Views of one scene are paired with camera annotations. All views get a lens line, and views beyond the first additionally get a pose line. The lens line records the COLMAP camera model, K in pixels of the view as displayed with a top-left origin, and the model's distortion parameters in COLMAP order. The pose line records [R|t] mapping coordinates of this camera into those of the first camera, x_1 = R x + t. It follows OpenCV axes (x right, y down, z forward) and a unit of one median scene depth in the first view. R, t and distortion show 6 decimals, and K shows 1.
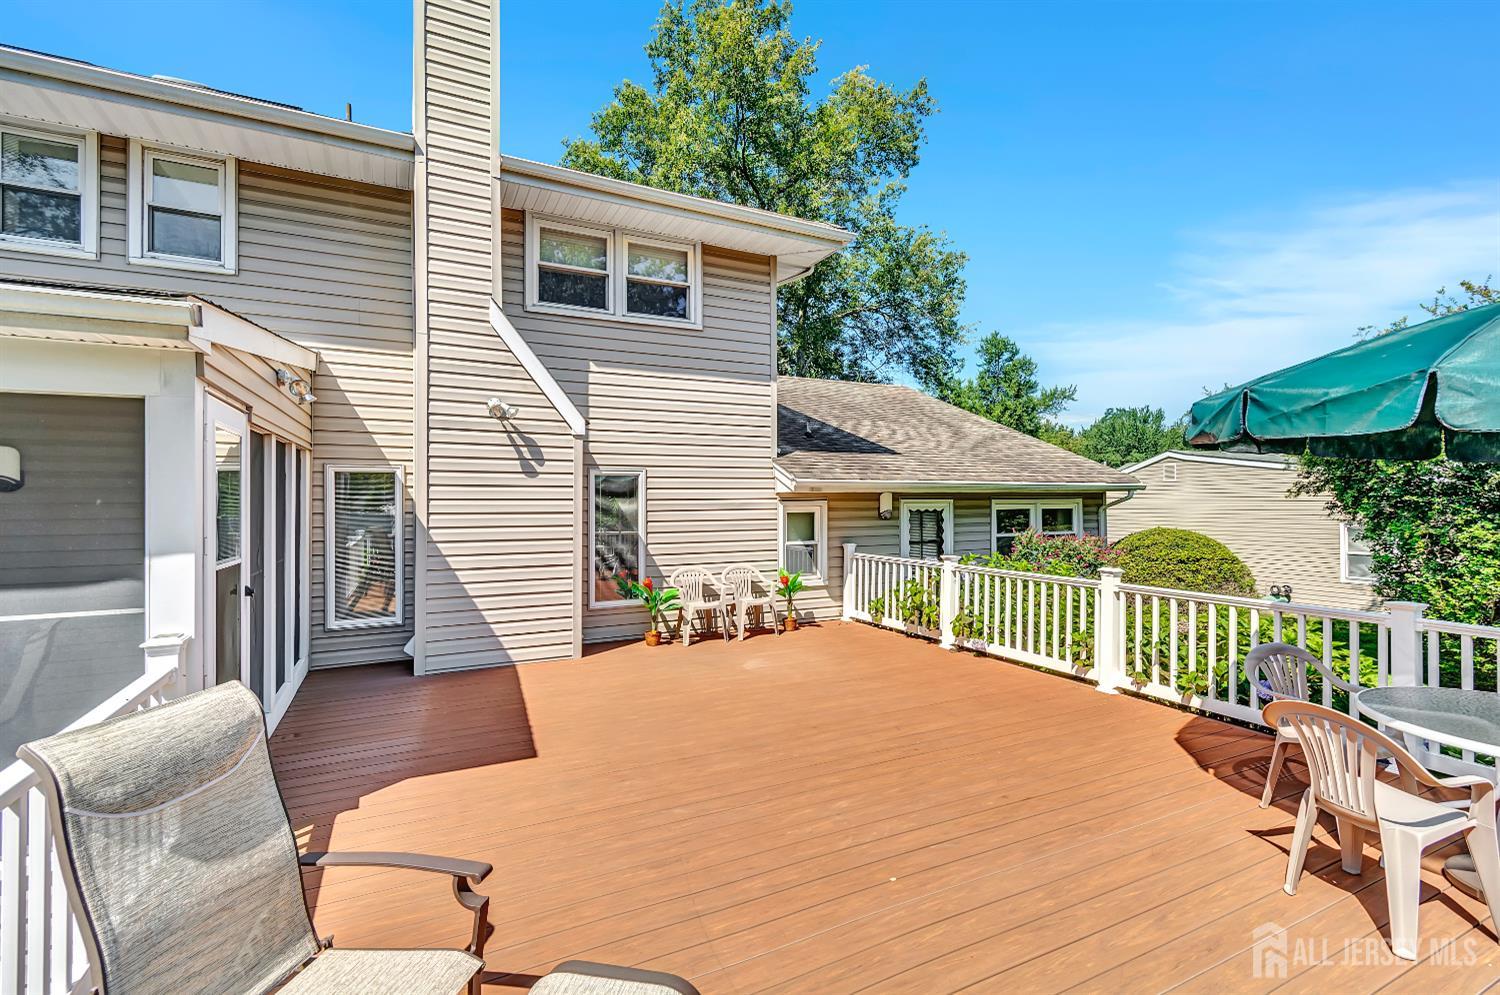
lens RADIAL K [[696.5, 0, 748.6], [0, 696.5, 512.3], [0, 0, 1]] dist [-0.013460, -0.000035]
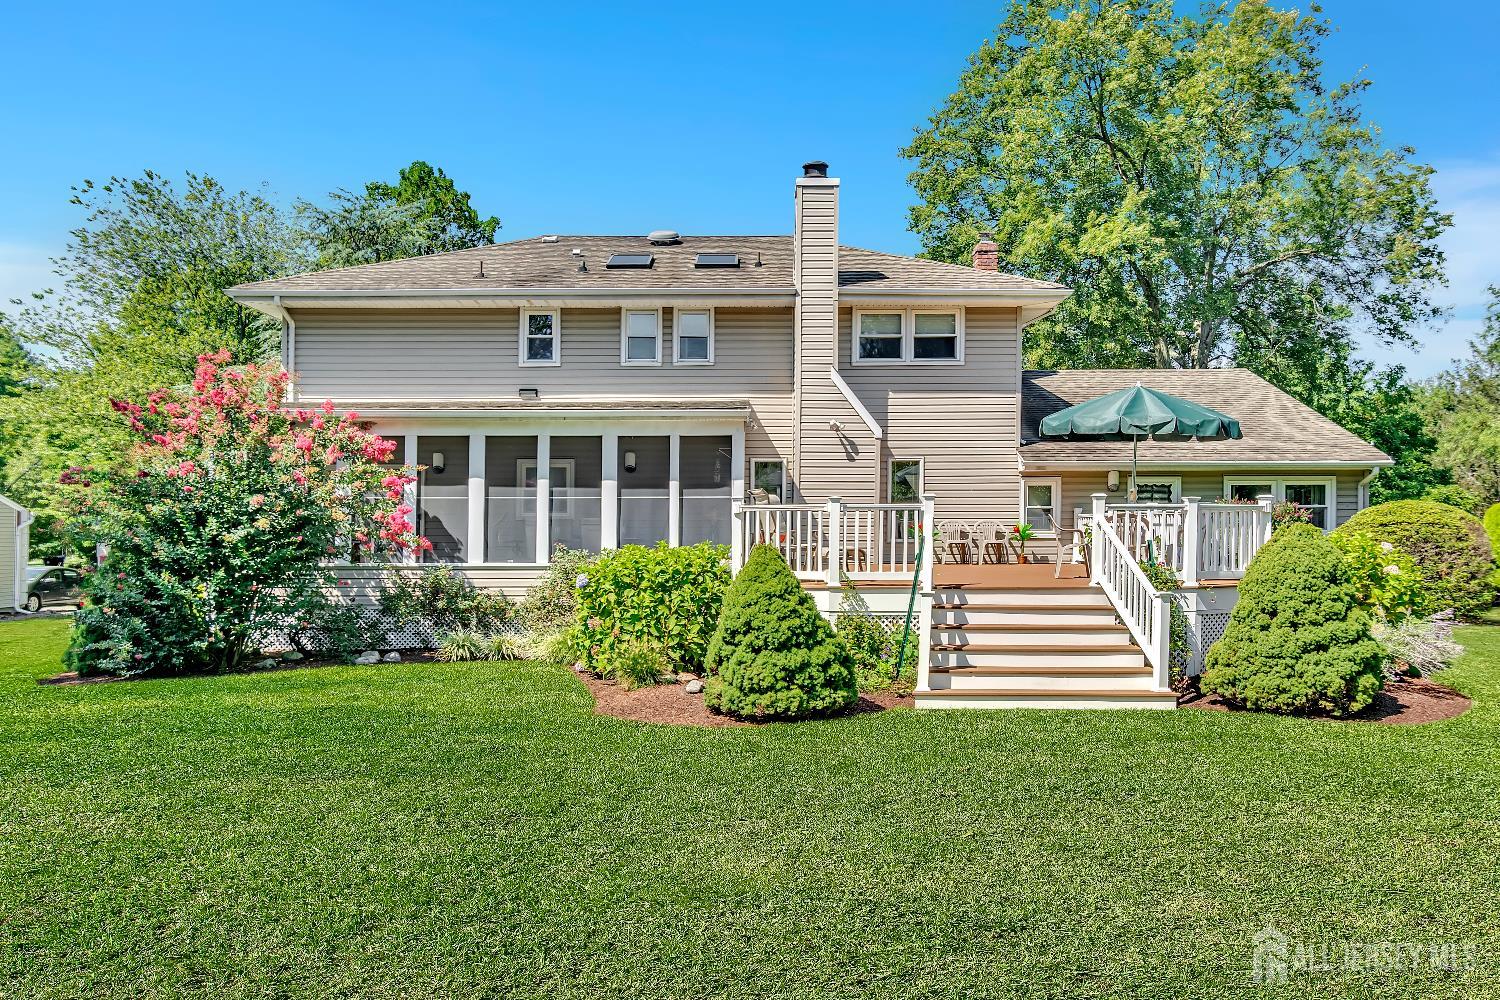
lens RADIAL K [[979.3, 0, 726.8], [0, 979.3, 563.7], [0, 0, 1]] dist [0.002193, -0.000395]
pose [[0.889374, 0.022928, -0.456606, 0.457113], [-0.009866, 0.999472, 0.030970, 0.111665], [0.457075, -0.023039, 0.889130, -1.146774]]
